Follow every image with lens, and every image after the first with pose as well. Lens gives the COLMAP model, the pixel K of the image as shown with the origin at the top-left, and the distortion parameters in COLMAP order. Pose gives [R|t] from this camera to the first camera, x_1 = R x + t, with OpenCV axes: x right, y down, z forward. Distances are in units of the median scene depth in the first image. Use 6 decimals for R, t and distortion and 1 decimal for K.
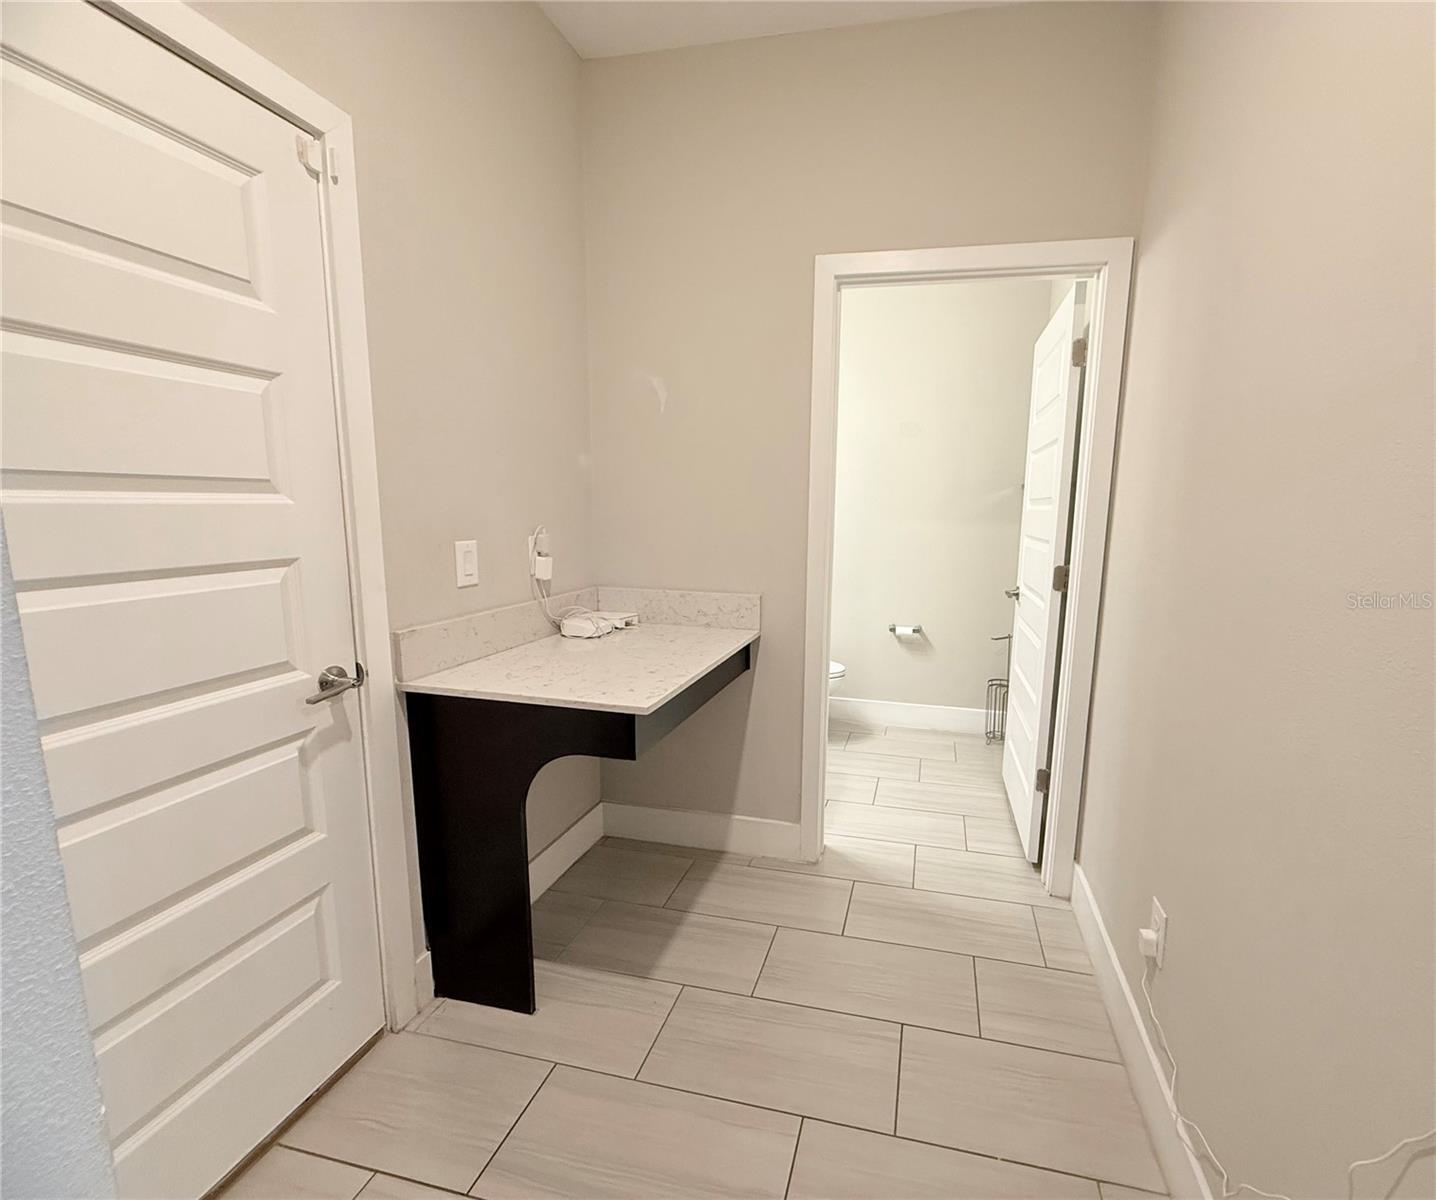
lens RADIAL K [[608.1, 0, 719.7], [0, 608.1, 595.1], [0, 0, 1]] dist [0.000764, 0.000063]
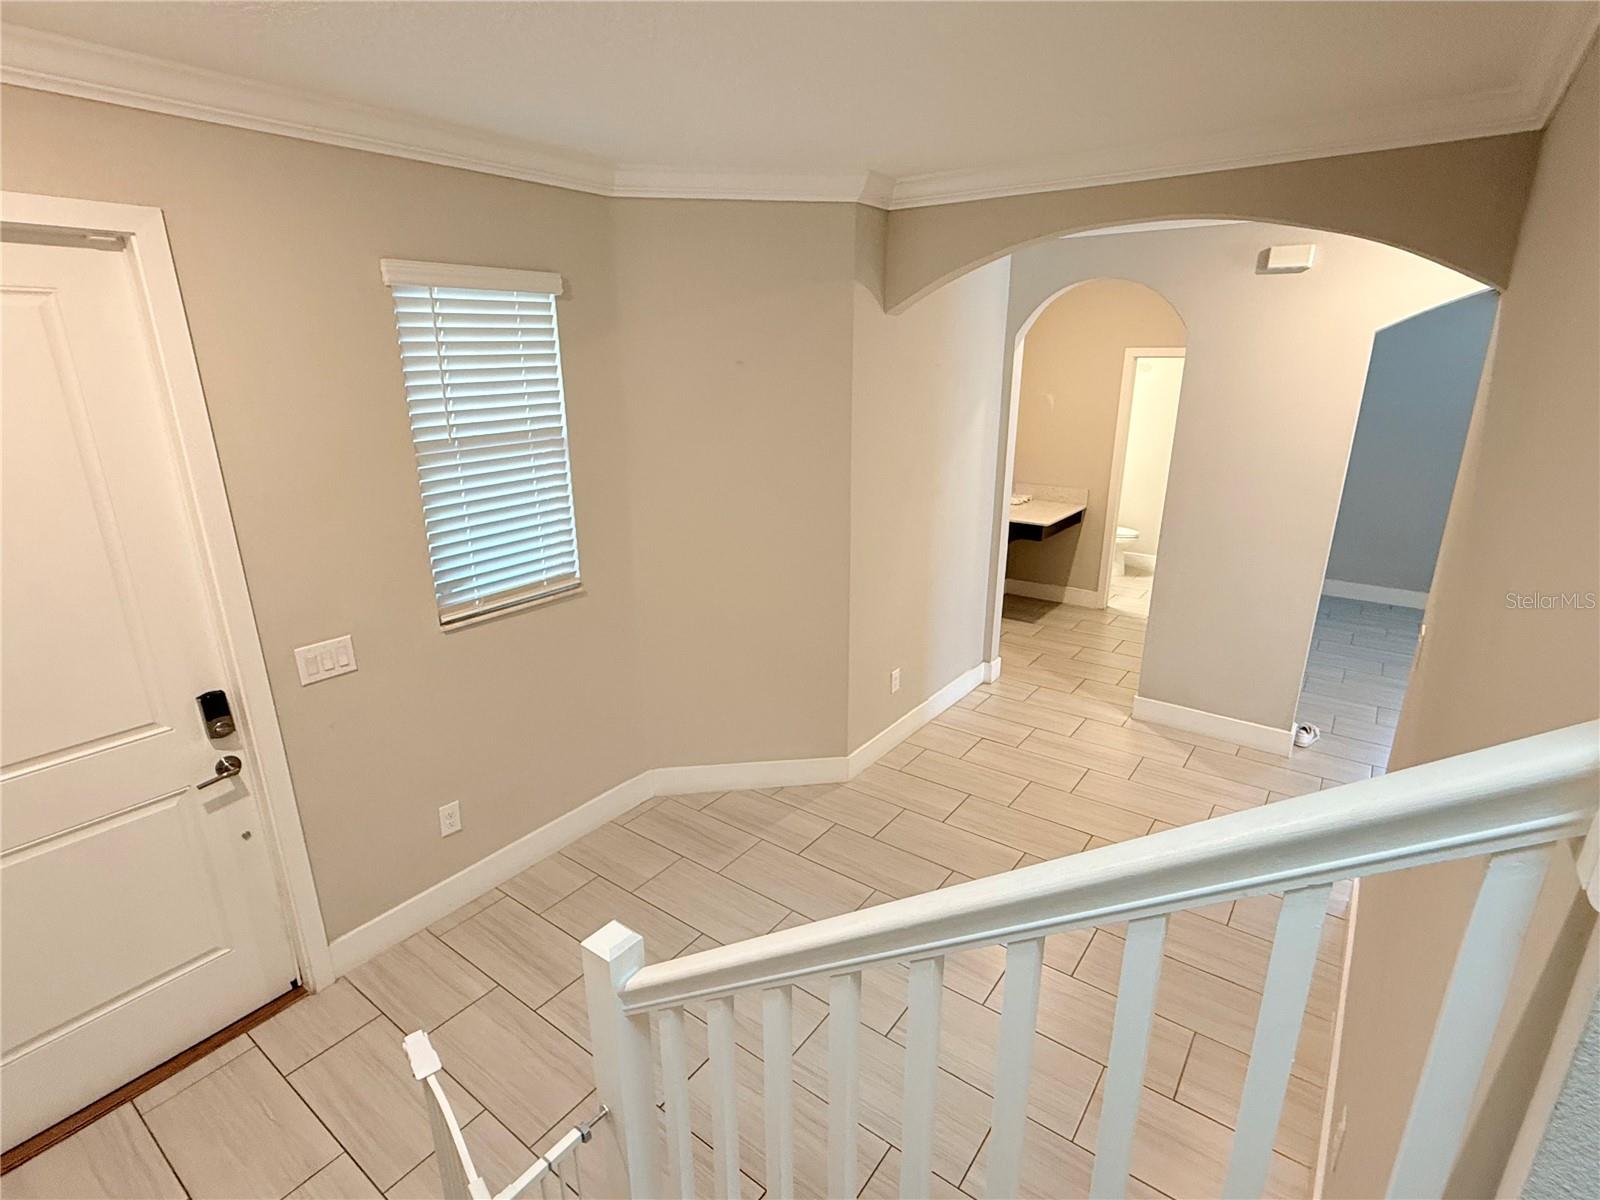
lens RADIAL K [[794.4, 0, 794.9], [0, 794.4, 601.2], [0, 0, 1]] dist [0.000779, 0.000693]
pose [[0.956085, 0.079168, -0.282195, -0.106514], [-0.032071, 0.985305, 0.167764, -0.053150], [0.291330, -0.151346, 0.944575, -2.118768]]
